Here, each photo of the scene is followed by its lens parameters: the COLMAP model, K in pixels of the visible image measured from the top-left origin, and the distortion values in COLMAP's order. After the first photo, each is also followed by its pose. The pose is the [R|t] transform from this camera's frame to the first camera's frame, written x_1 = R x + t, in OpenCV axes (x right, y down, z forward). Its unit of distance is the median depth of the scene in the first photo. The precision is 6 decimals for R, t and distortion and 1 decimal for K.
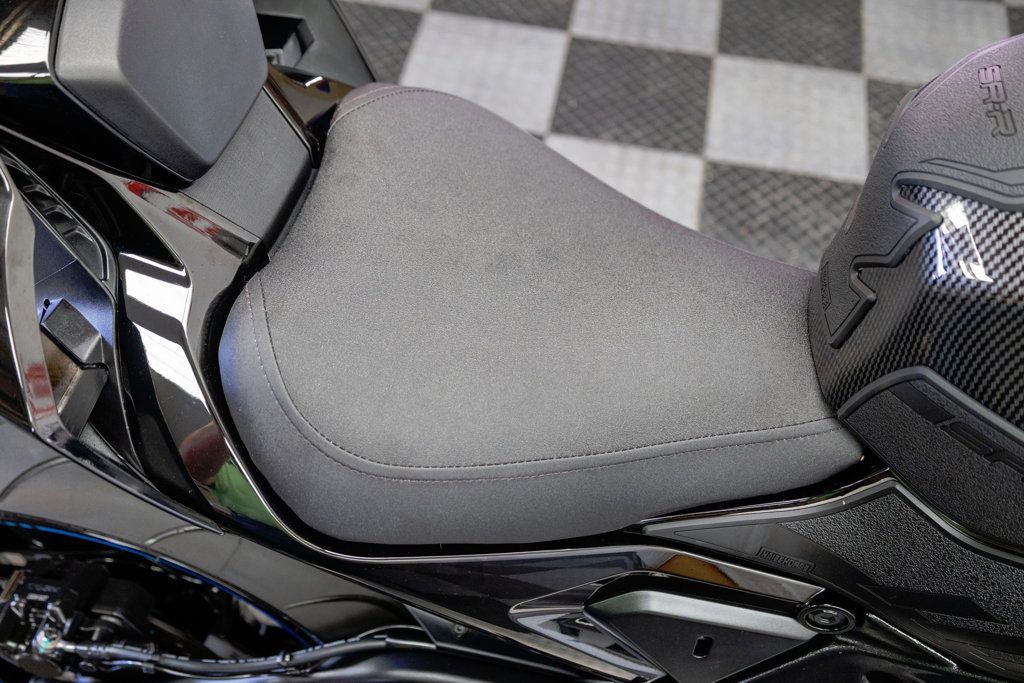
lens RADIAL K [[1037.7, 0, 512.0], [0, 1037.7, 341.5], [0, 0, 1]] dist [0.011619, 0.021542]
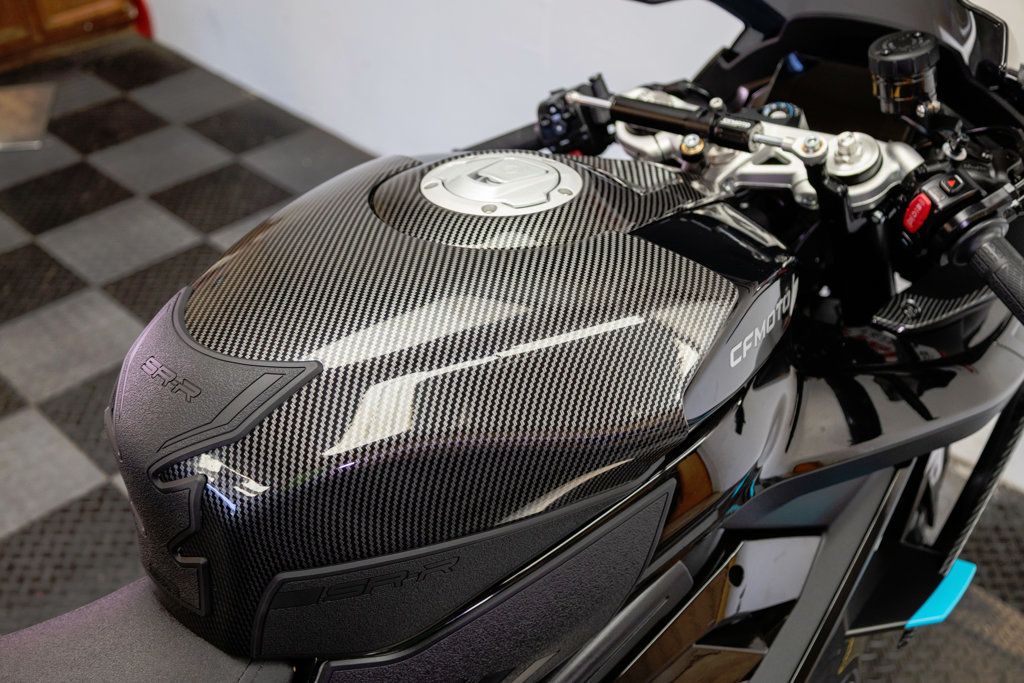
lens RADIAL K [[1037.7, 0, 512.0], [0, 1037.7, 341.5], [0, 0, 1]] dist [0.011619, 0.021542]
pose [[0.551089, -0.539332, 0.636728, -0.071167], [0.682965, 0.729945, 0.027183, -0.019734], [-0.479437, 0.419882, 0.770609, -0.158621]]
